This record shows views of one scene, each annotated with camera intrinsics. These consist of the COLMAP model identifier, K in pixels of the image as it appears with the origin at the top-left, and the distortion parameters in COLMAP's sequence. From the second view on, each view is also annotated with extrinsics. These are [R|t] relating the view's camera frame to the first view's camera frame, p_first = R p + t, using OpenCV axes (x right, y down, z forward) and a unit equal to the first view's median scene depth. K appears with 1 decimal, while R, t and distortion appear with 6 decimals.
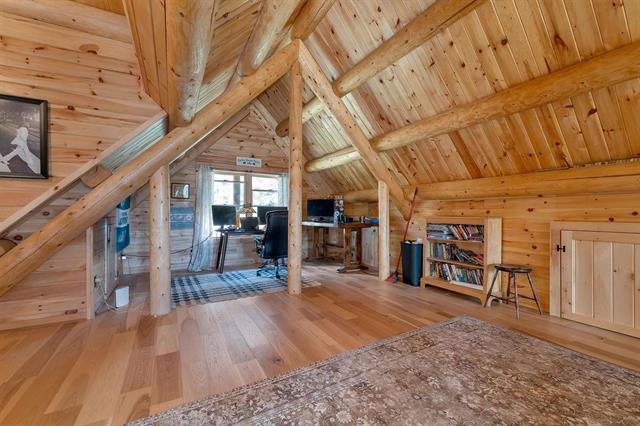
lens RADIAL K [[270.4, 0, 319.7], [0, 270.4, 214.7], [0, 0, 1]] dist [0.004246, -0.000418]
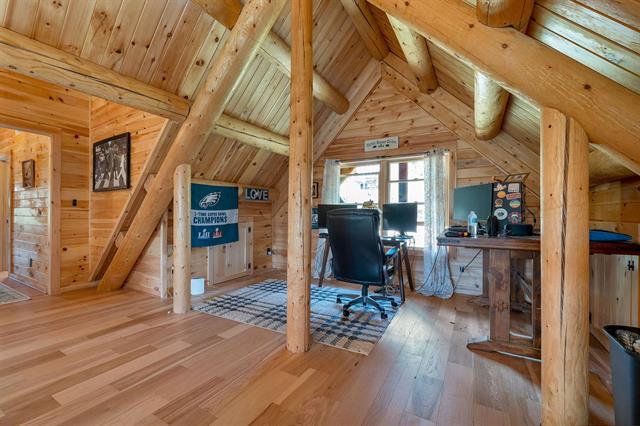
lens RADIAL K [[270.4, 0, 321.4], [0, 270.4, 211.5], [0, 0, 1]] dist [0.004246, -0.000418]
pose [[0.519047, -0.005003, -0.854731, 0.299776], [-0.004073, 0.999957, -0.008326, -0.002939], [0.854736, 0.007803, 0.519005, 0.490005]]
